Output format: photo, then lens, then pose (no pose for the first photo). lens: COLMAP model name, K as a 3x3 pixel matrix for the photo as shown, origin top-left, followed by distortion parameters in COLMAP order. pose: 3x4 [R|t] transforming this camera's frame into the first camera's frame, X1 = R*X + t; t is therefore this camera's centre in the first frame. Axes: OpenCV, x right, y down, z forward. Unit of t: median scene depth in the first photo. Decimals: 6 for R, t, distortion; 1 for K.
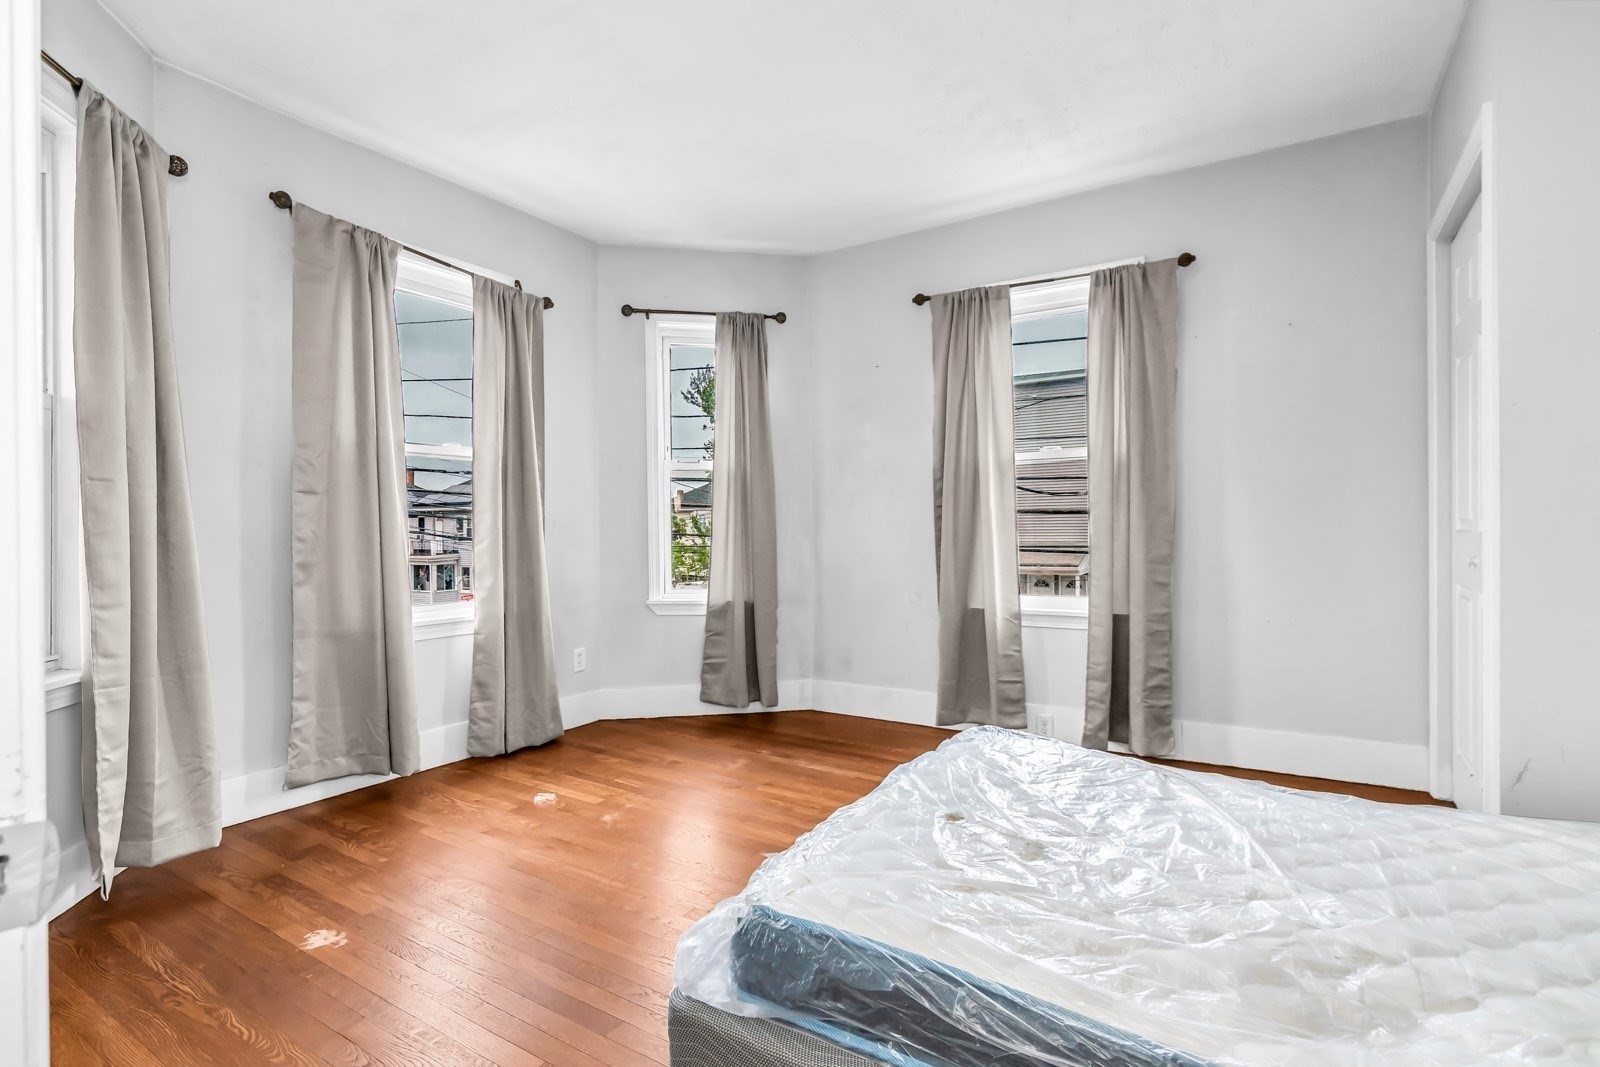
lens RADIAL K [[767.3, 0, 800.0], [0, 767.3, 533.5], [0, 0, 1]] dist [0.001493, -0.000021]
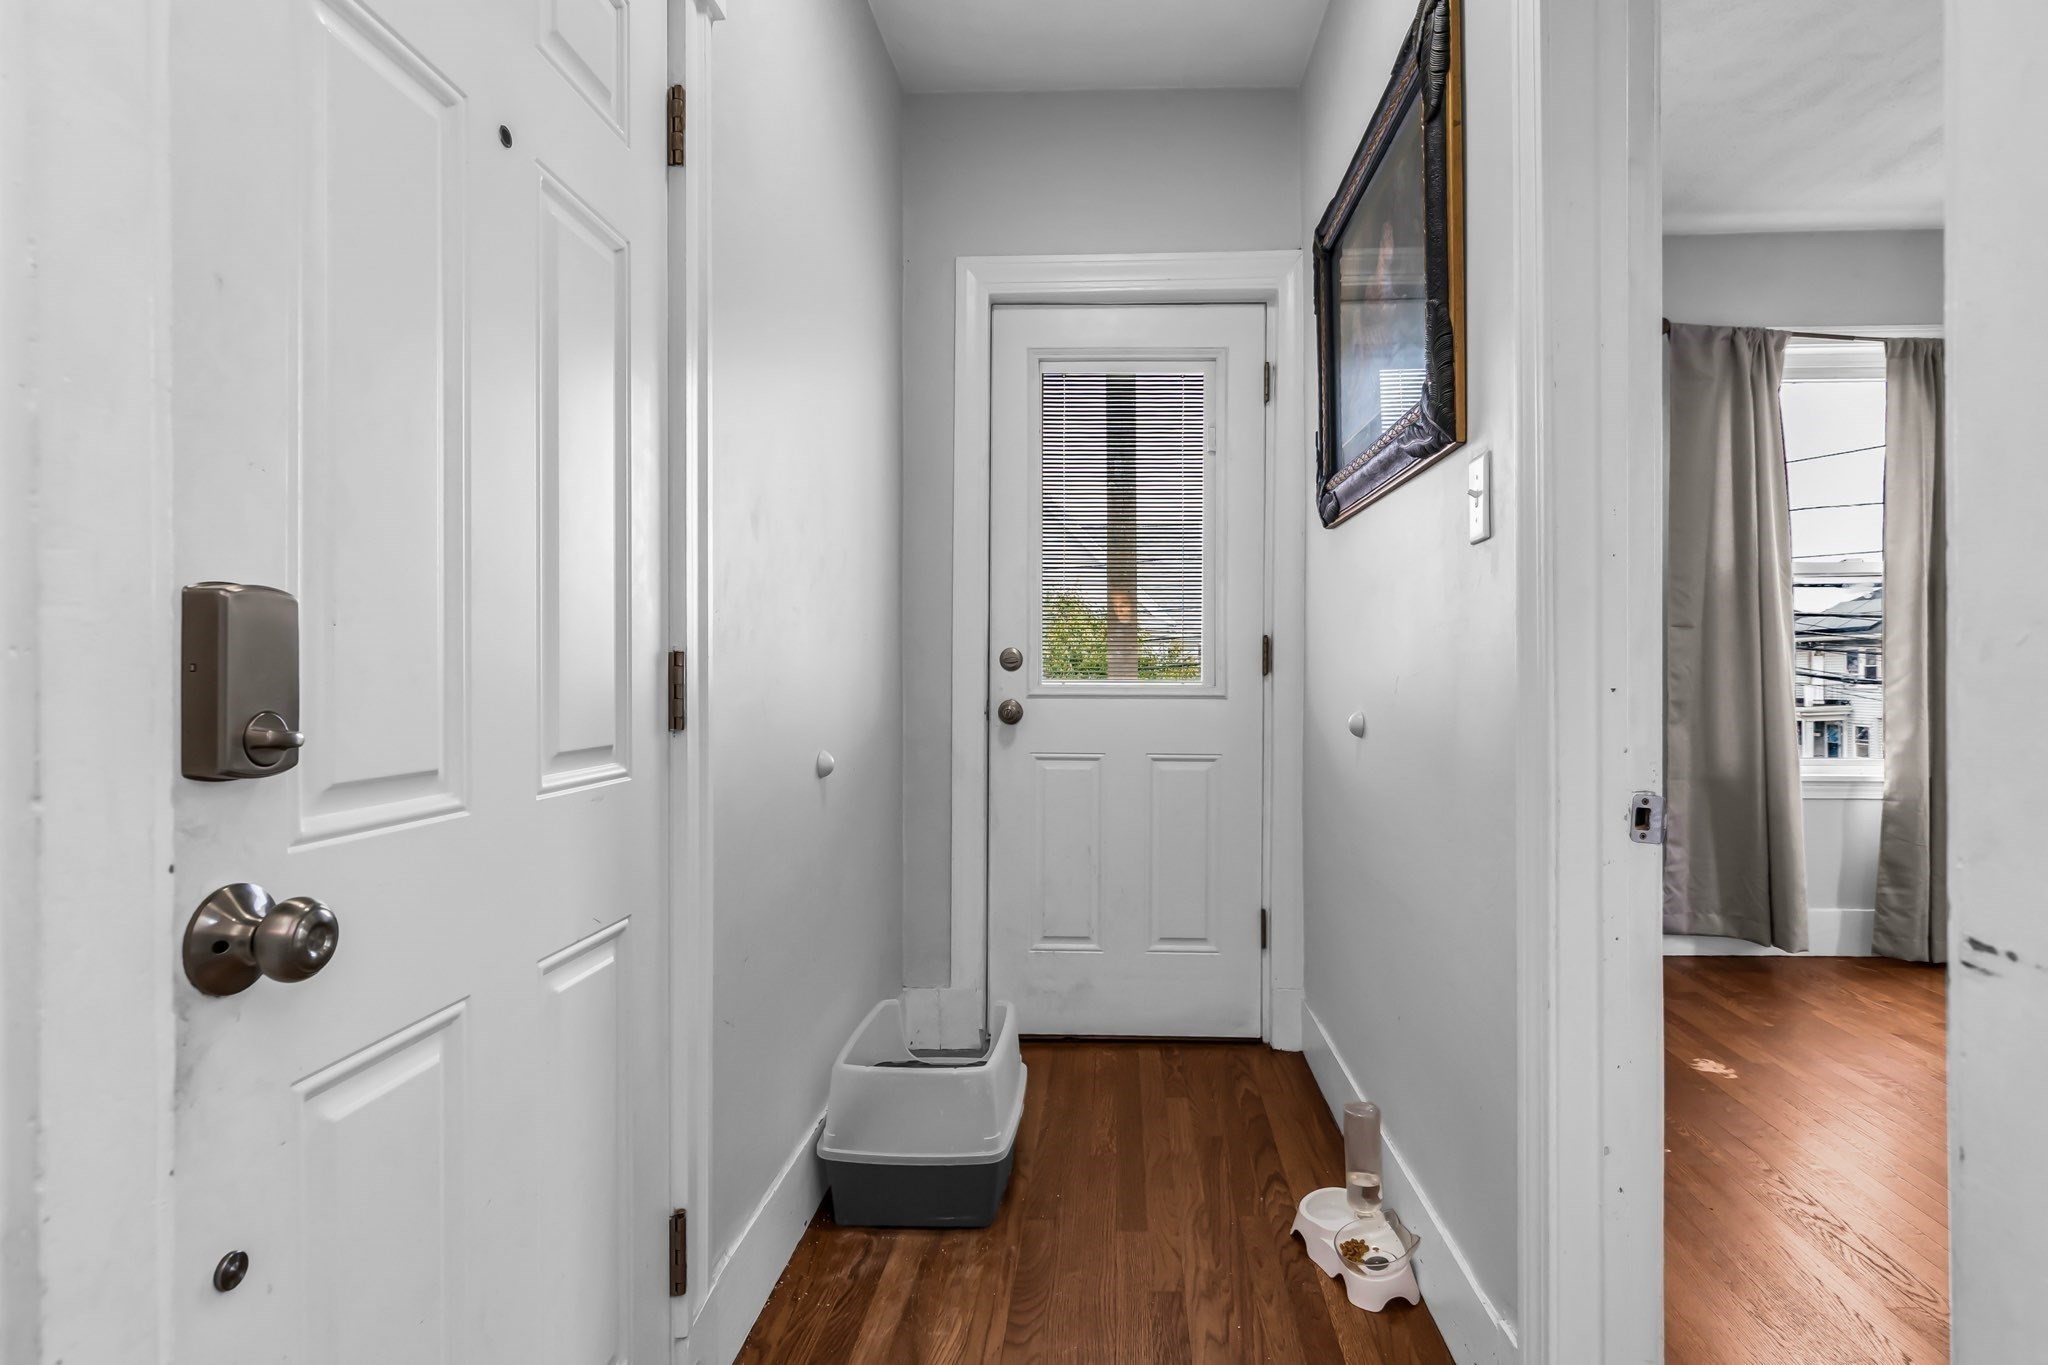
lens RADIAL K [[1044.6, 0, 1085.4], [0, 1044.6, 668.3], [0, 0, 1]] dist [-0.000346, -0.000496]
pose [[0.496797, 0.005291, -0.867850, 0.104124], [-0.009347, 0.999956, 0.000745, 0.004047], [0.867816, 0.007742, 0.496825, -0.261055]]
